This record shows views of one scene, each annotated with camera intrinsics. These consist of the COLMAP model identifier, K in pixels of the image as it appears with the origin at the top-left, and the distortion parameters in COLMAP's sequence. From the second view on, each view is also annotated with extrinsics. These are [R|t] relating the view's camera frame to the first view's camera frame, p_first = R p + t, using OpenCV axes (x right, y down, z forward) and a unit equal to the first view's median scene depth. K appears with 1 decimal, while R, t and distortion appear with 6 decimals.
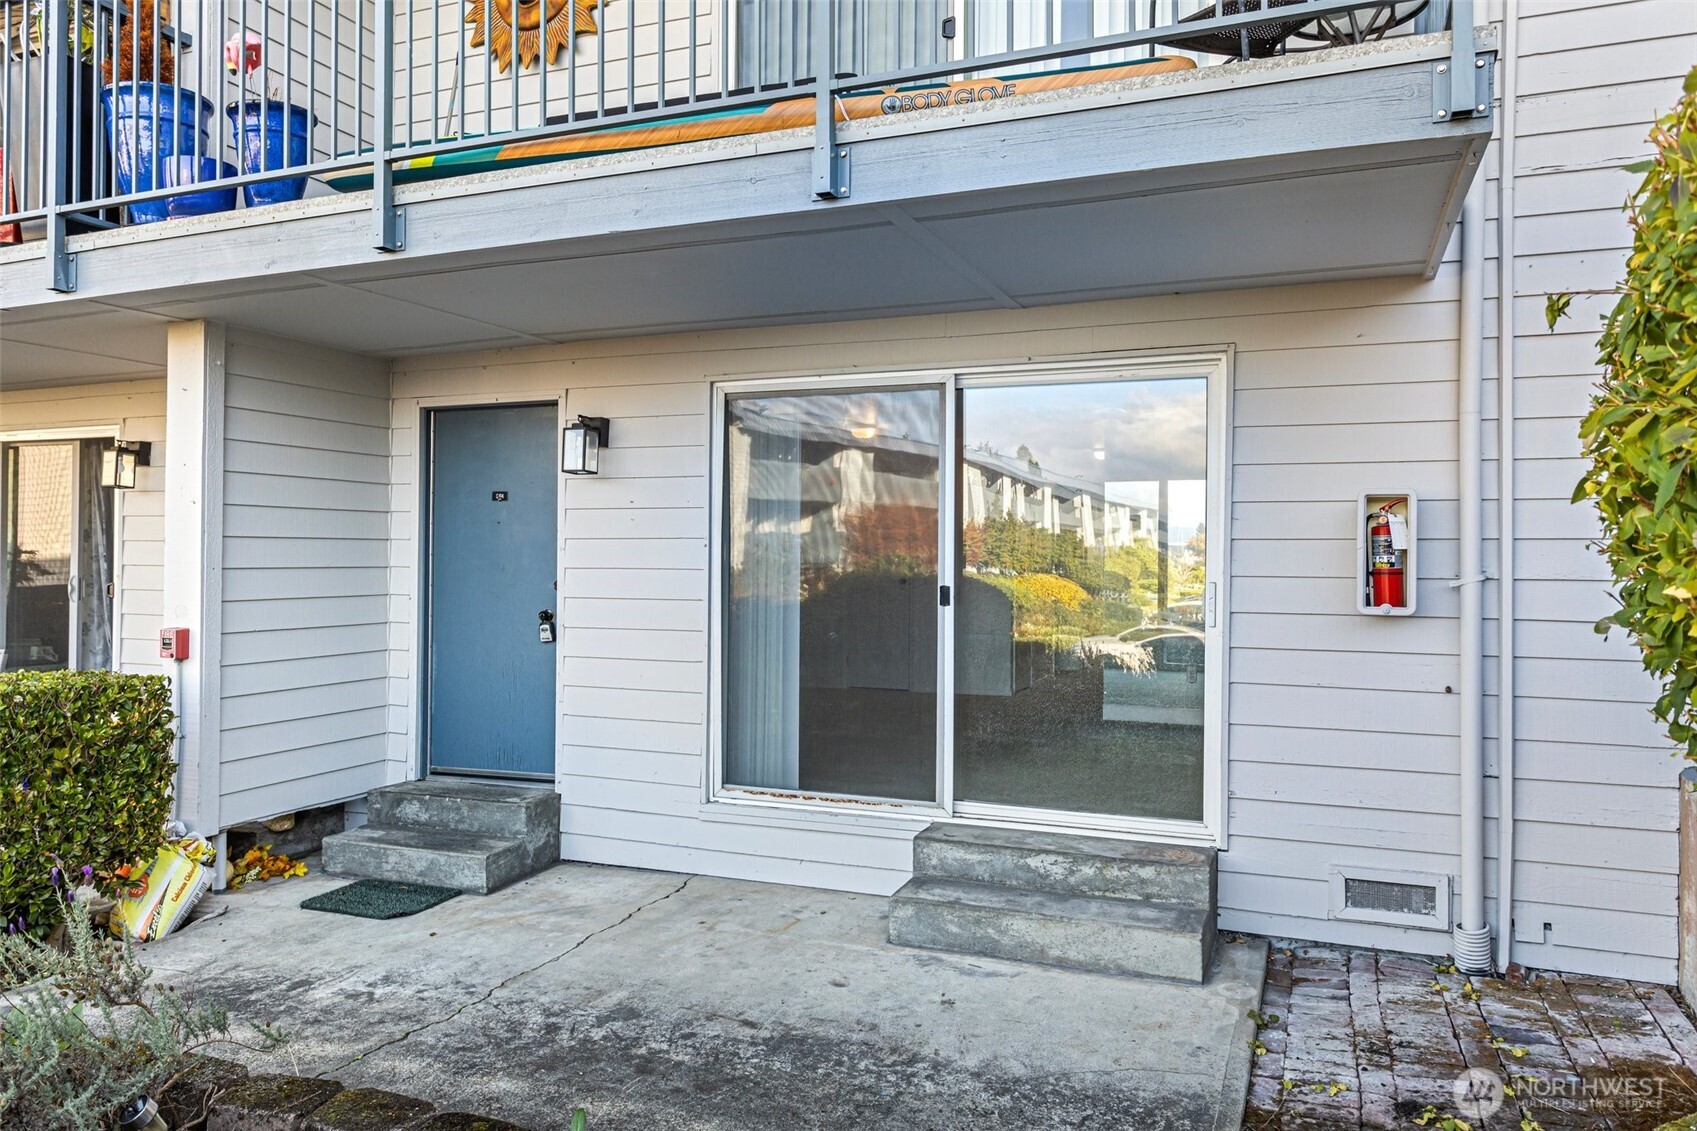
lens RADIAL K [[1224.5, 0, 811.6], [0, 1224.5, 553.9], [0, 0, 1]] dist [0.000638, 0.000468]
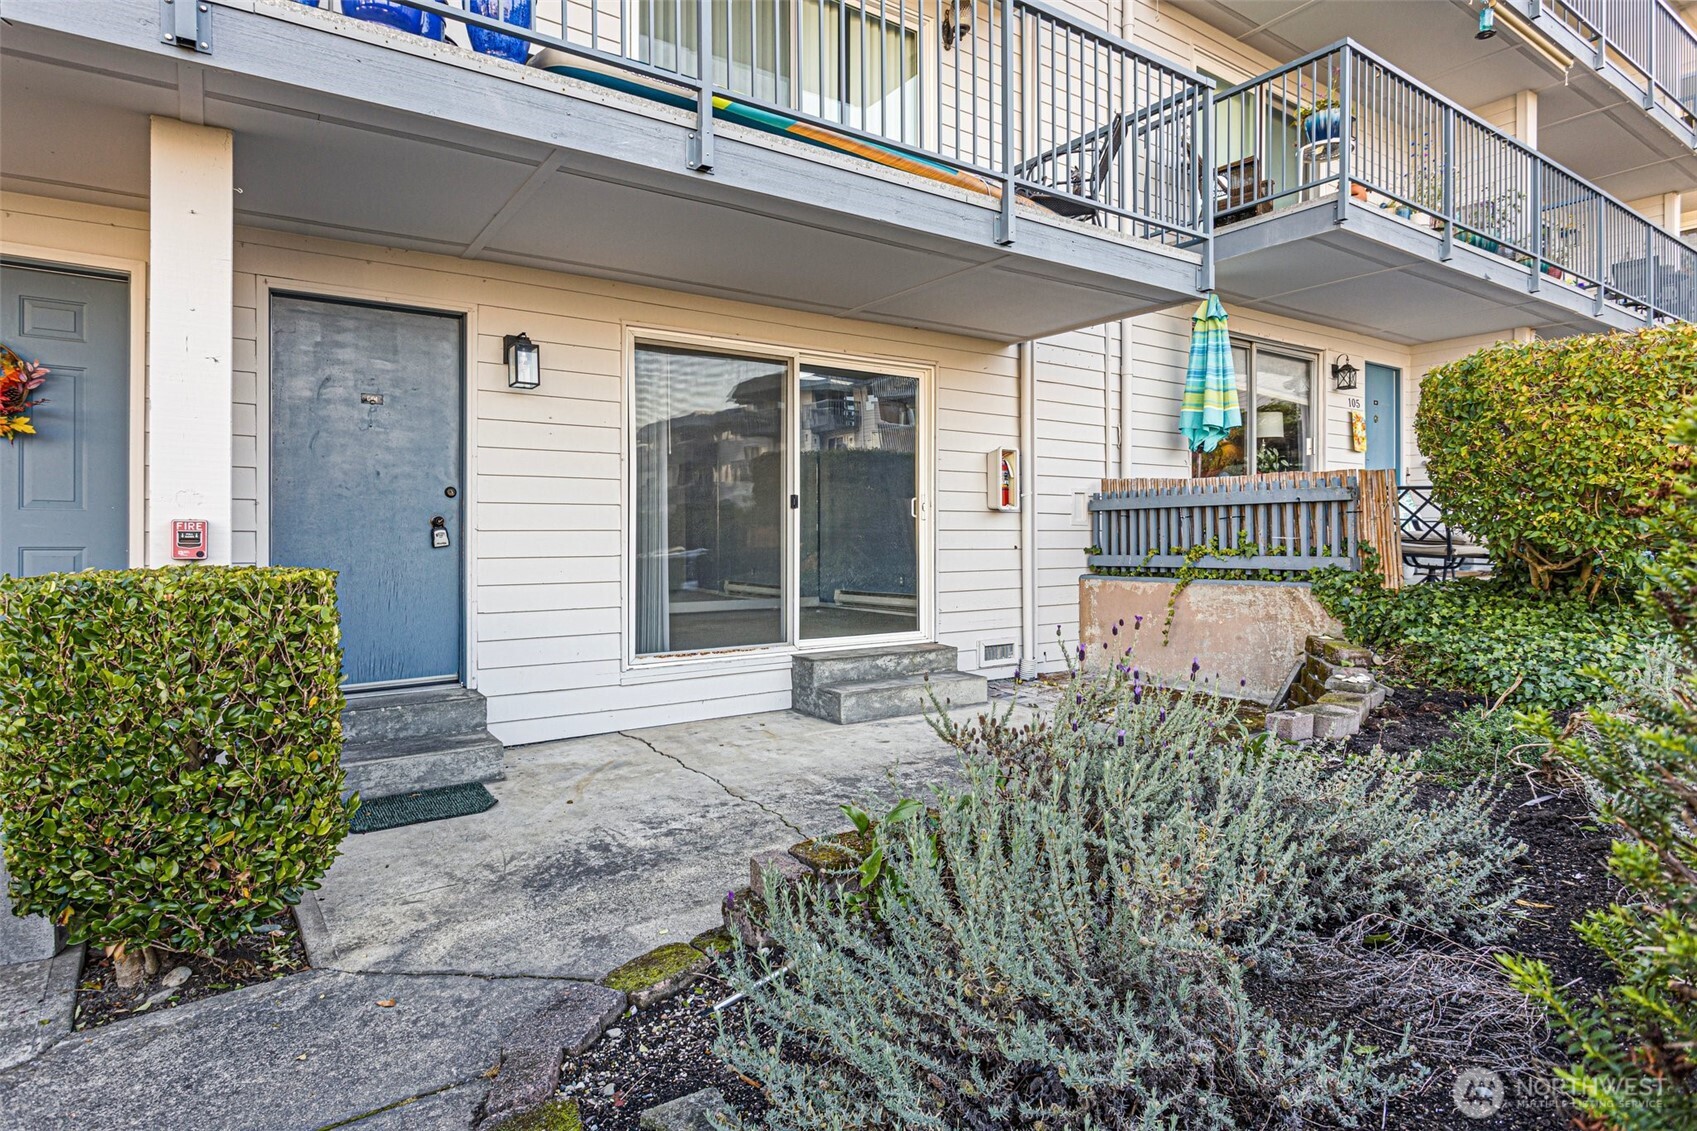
lens RADIAL K [[965.9, 0, 848.5], [0, 965.9, 565.5], [0, 0, 1]] dist [-0.000207, -0.000305]
pose [[0.516657, -0.030034, 0.855666, -0.858563], [0.005329, 0.999478, 0.031864, 0.074127], [-0.856176, -0.011904, 0.516547, 0.339310]]
